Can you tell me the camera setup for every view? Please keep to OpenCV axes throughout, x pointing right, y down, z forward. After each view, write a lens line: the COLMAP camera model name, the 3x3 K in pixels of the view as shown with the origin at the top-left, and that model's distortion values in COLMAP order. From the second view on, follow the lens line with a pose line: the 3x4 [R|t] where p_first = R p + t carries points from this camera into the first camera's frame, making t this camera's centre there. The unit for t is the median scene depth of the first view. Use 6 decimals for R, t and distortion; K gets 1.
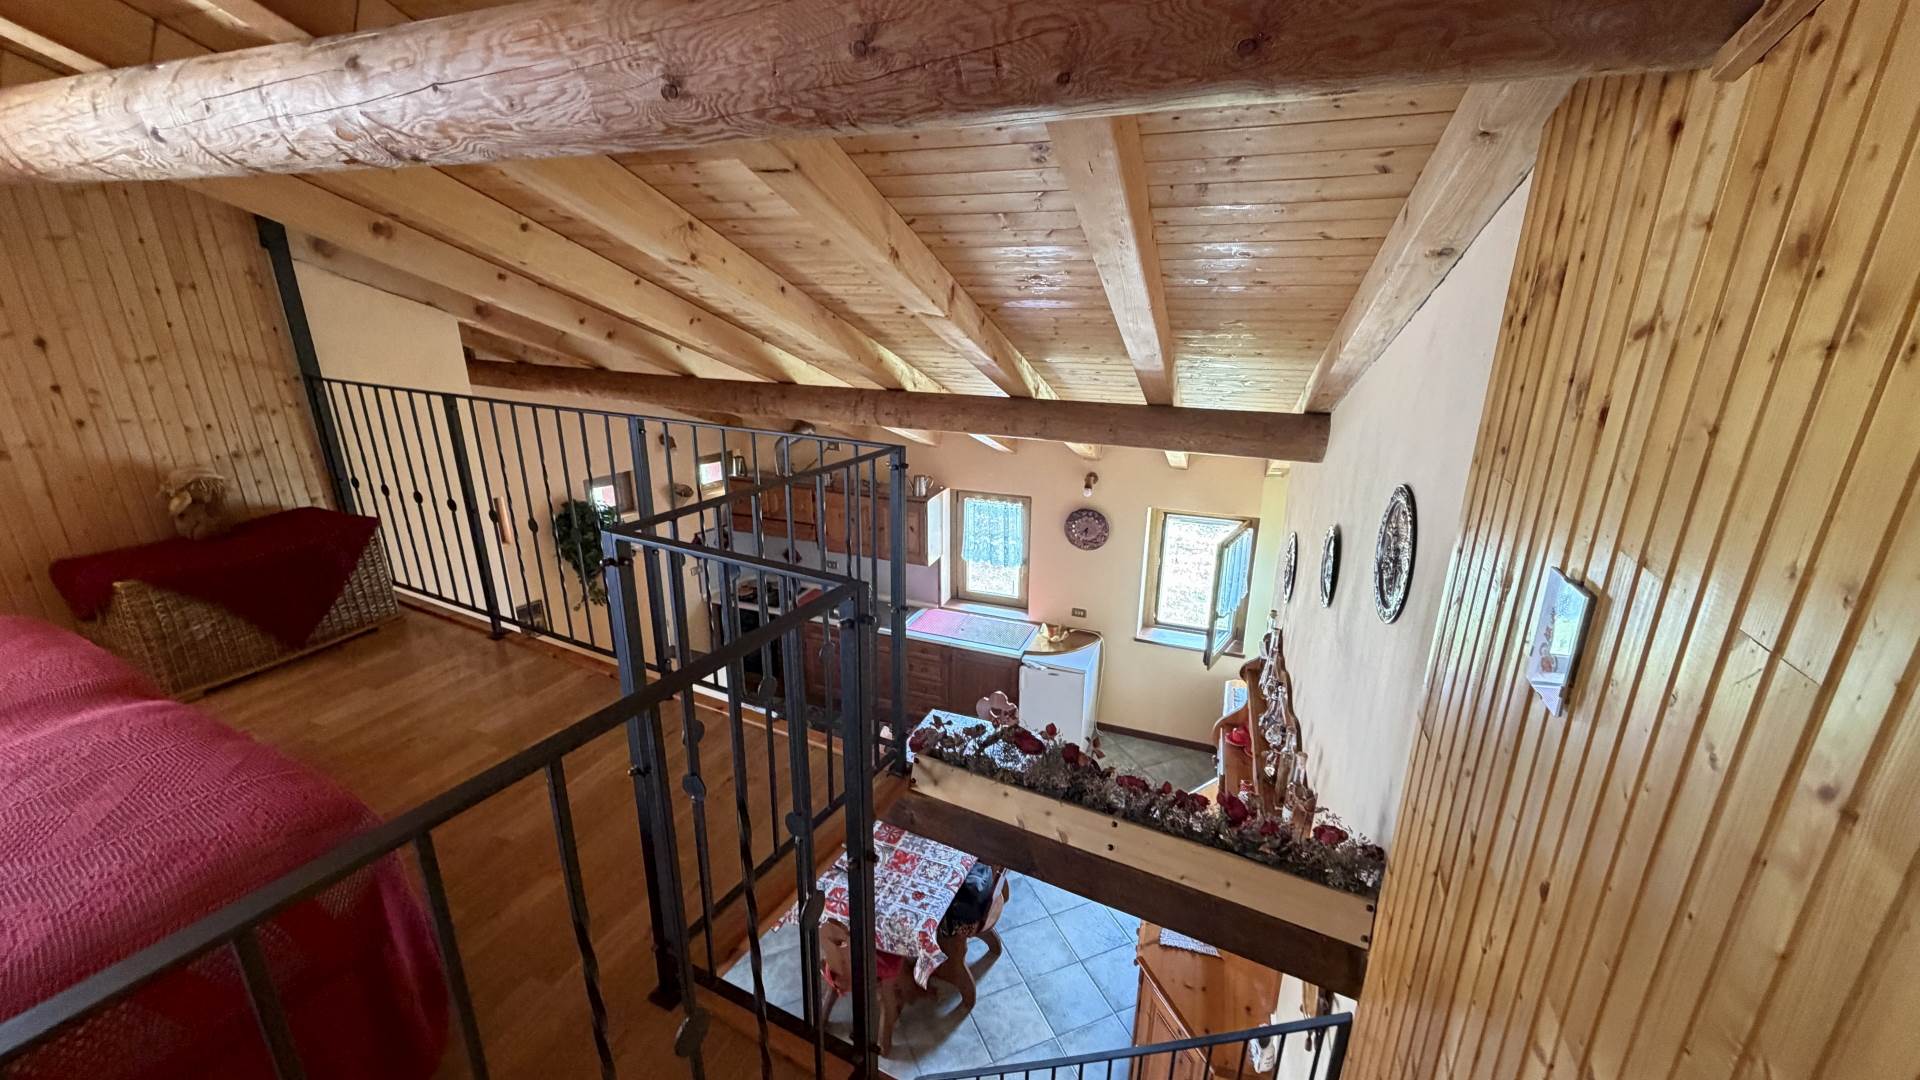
lens RADIAL K [[765.6, 0, 951.9], [0, 765.6, 538.9], [0, 0, 1]] dist [0.004963, -0.000707]
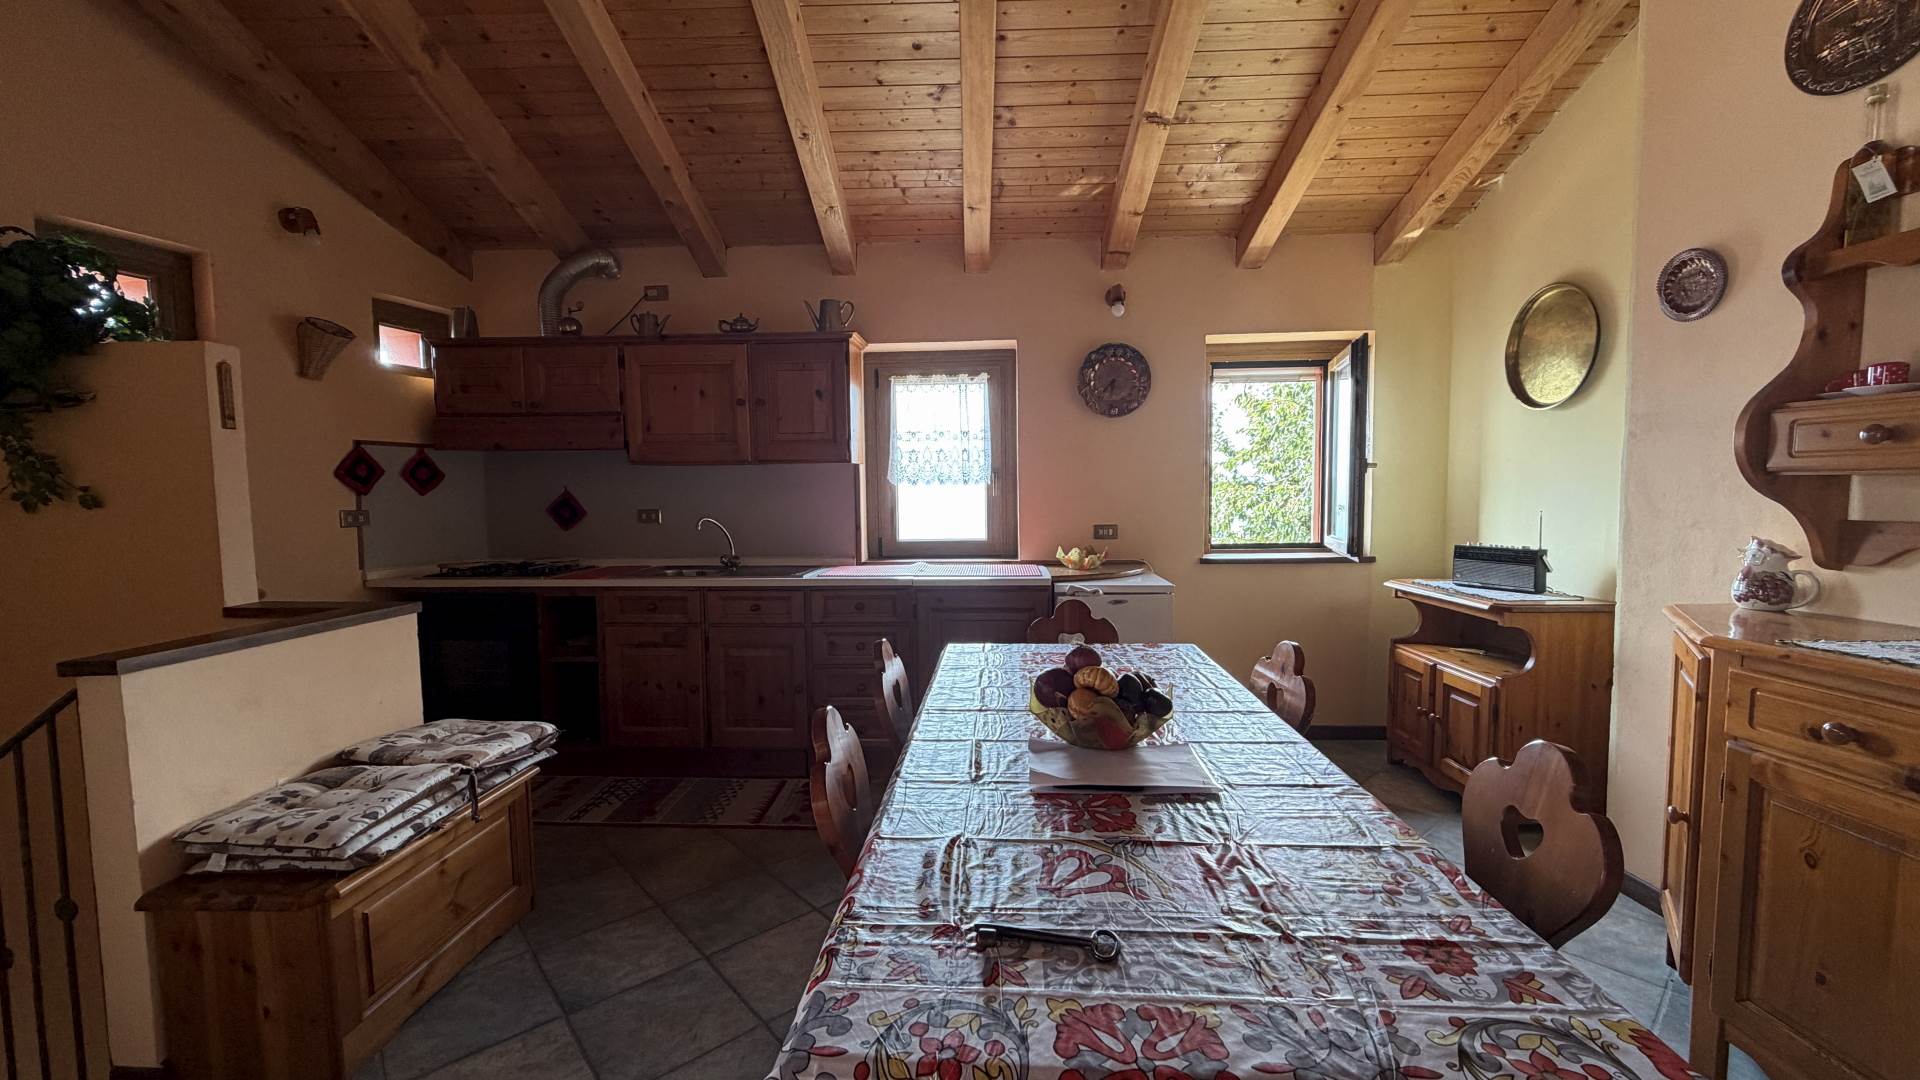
lens RADIAL K [[765.6, 0, 956.0], [0, 765.6, 541.5], [0, 0, 1]] dist [0.004963, -0.000707]
pose [[0.944911, -0.036555, 0.325279, -0.280093], [0.115795, 0.966816, -0.227725, 0.448199], [-0.306161, 0.252845, 0.917788, 0.943955]]
